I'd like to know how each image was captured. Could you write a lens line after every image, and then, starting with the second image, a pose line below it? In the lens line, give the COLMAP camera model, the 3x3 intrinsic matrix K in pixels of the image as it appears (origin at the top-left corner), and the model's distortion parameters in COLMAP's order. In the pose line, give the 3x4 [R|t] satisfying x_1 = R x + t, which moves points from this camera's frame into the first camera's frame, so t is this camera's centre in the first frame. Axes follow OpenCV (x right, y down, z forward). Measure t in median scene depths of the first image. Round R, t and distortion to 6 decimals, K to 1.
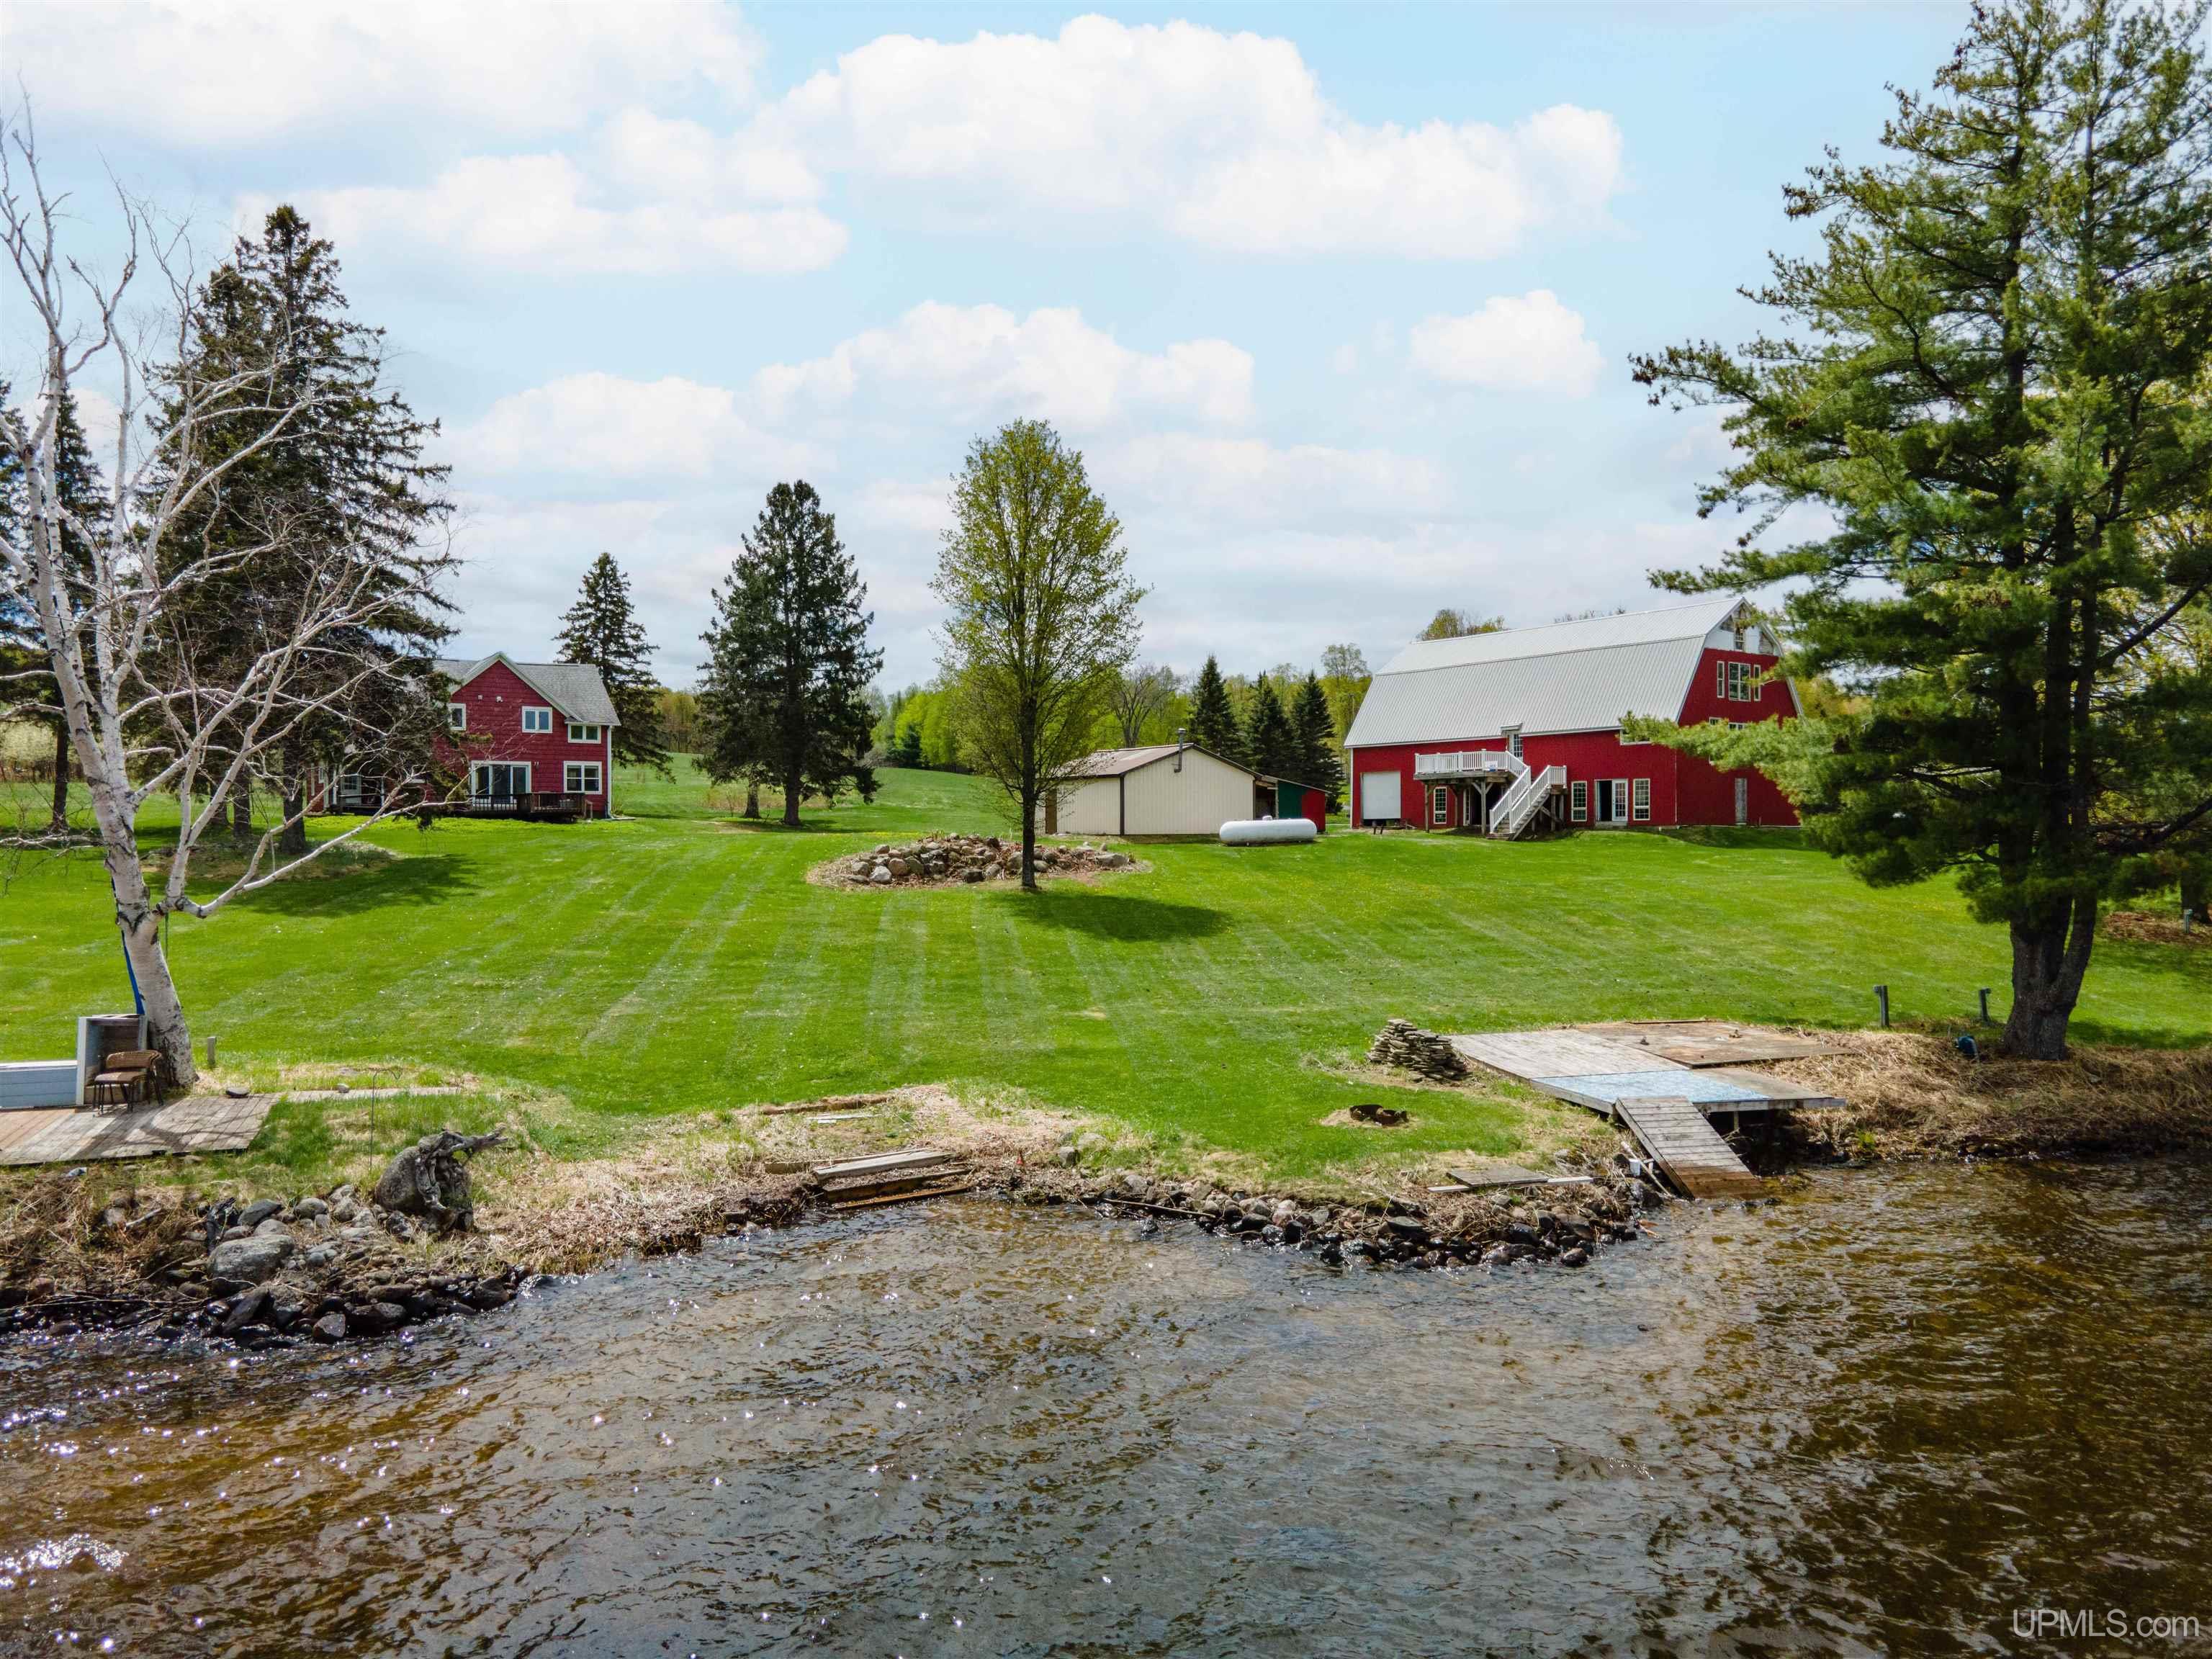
lens RADIAL K [[1652.9, 0, 1086.9], [0, 1652.9, 815.1], [0, 0, 1]] dist [0.056584, -0.010098]
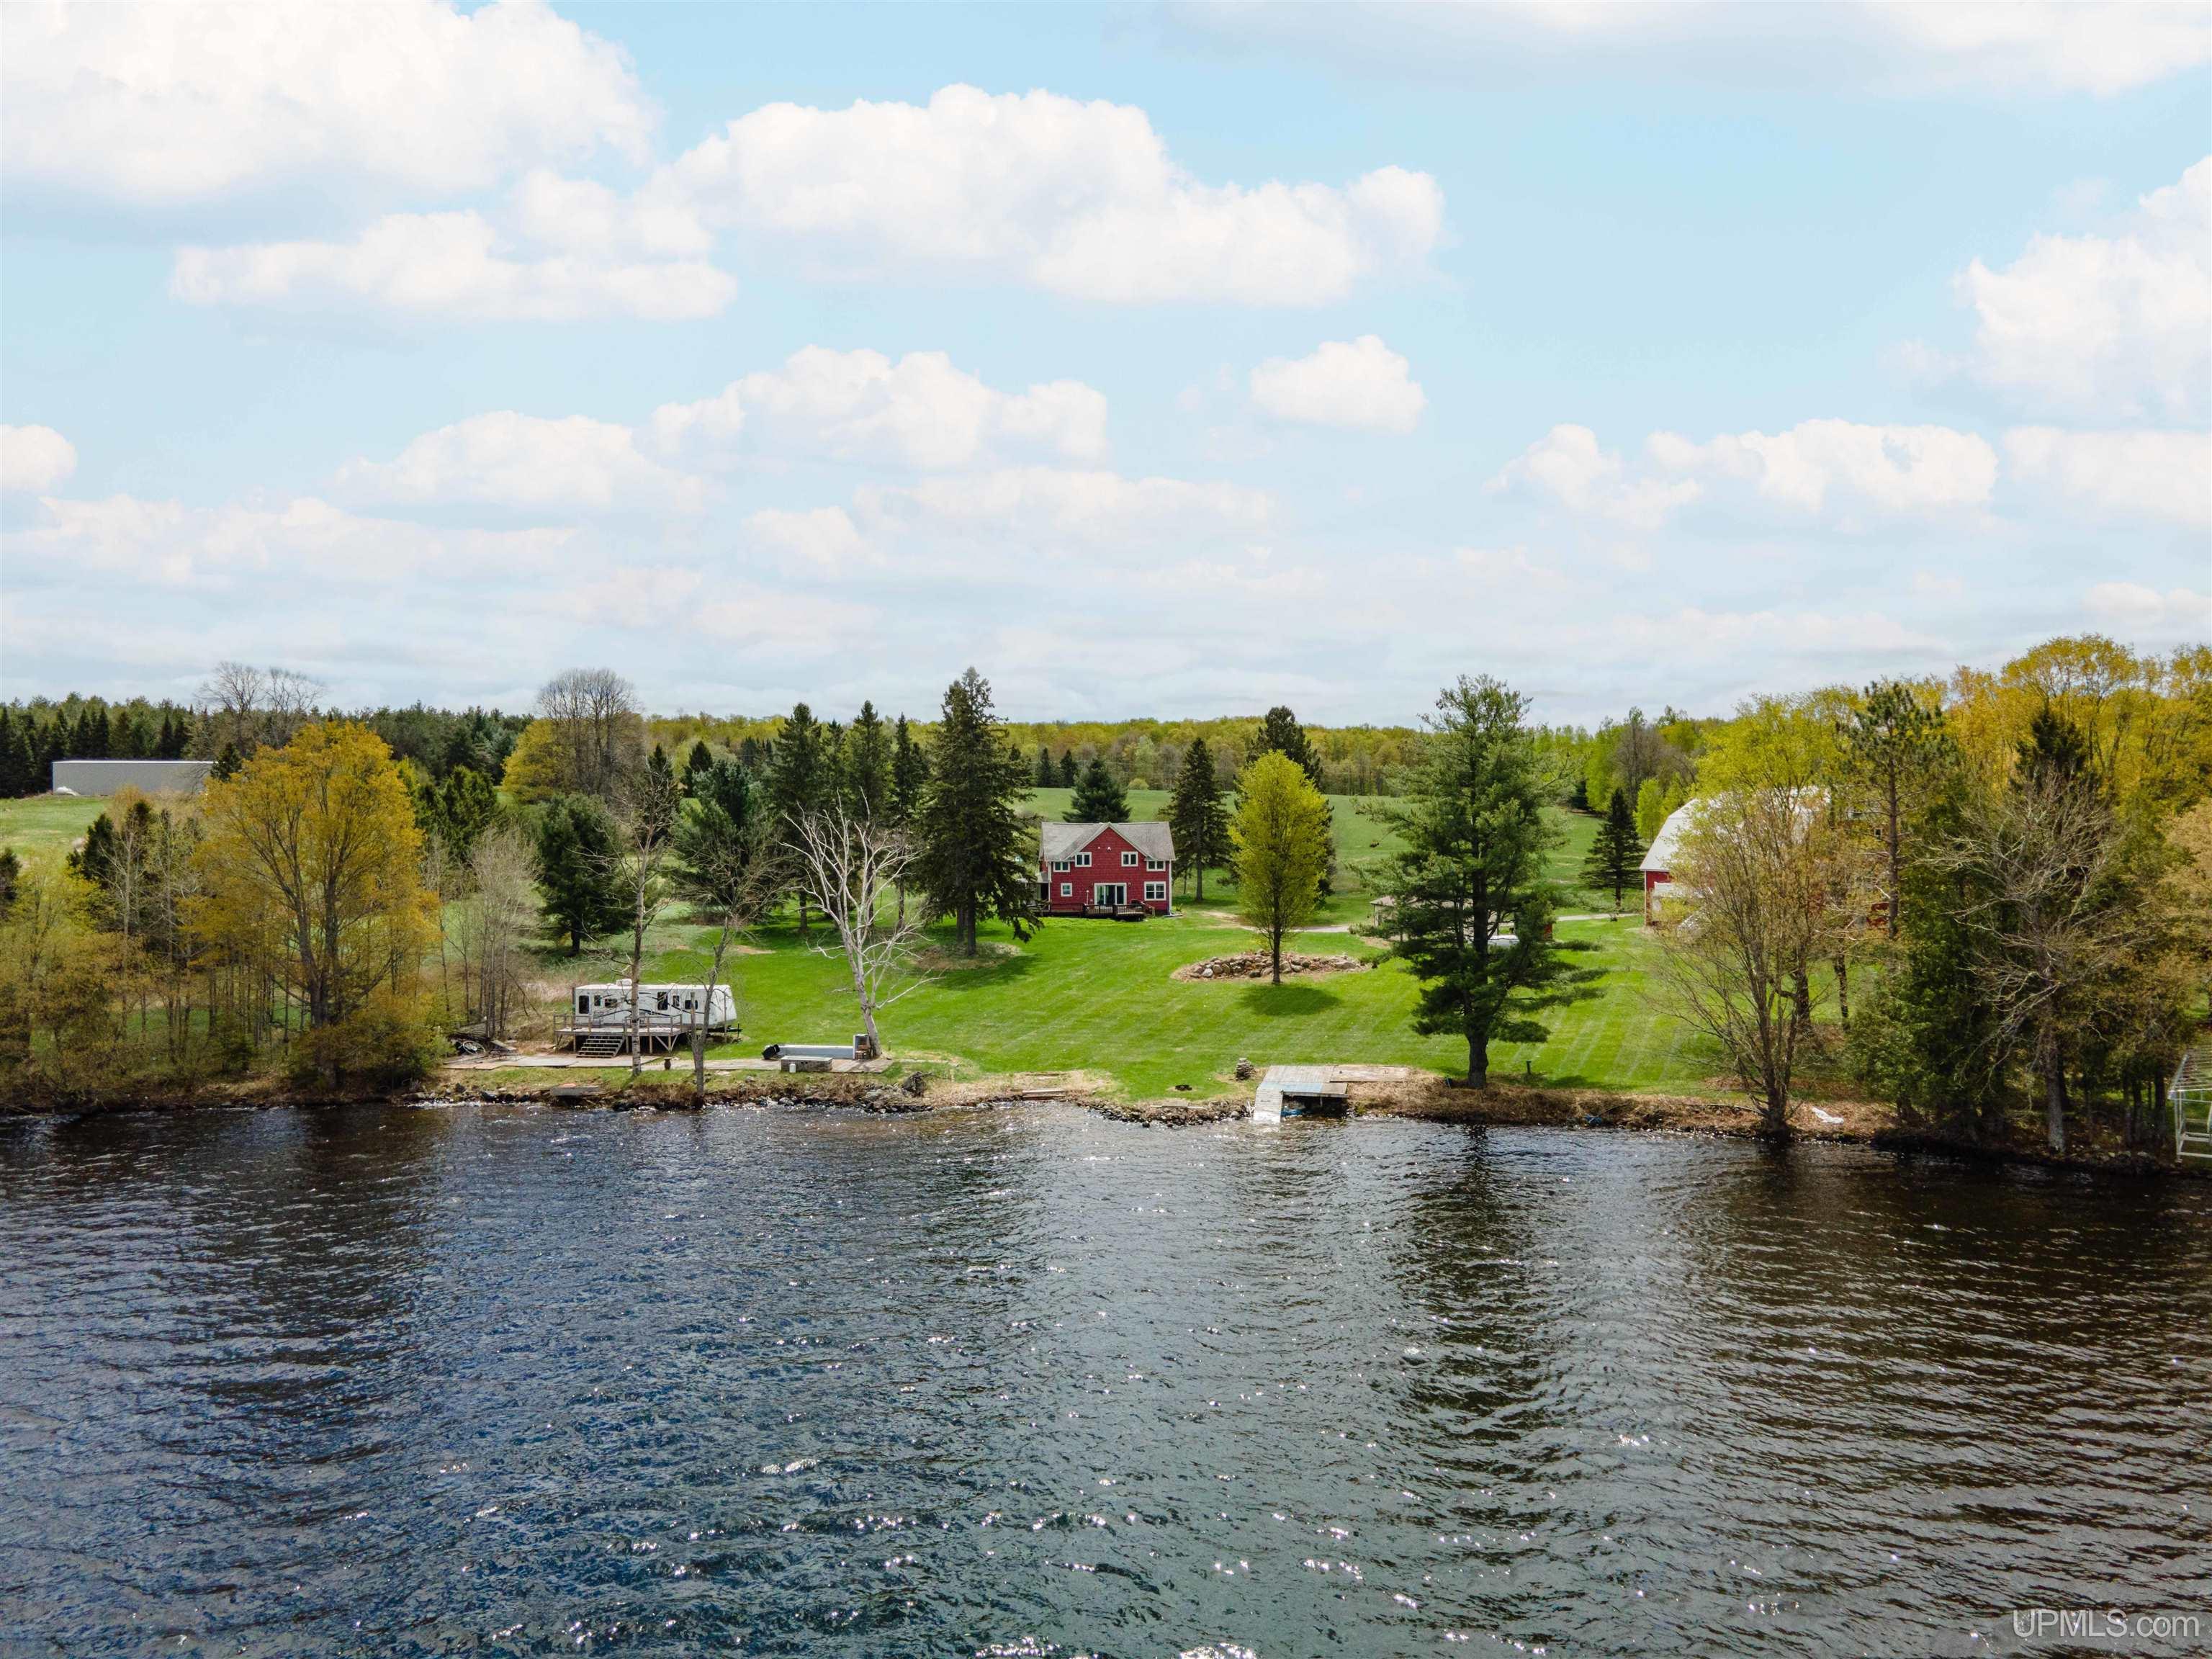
lens RADIAL K [[1623.3, 0, 1108.4], [0, 1623.3, 841.7], [0, 0, 1]] dist [0.054591, 0.004989]
pose [[0.889124, 0.004601, -0.457644, 1.696733], [0.004676, 0.999806, 0.019137, -0.409428], [0.457643, -0.019155, 0.888930, -2.117400]]
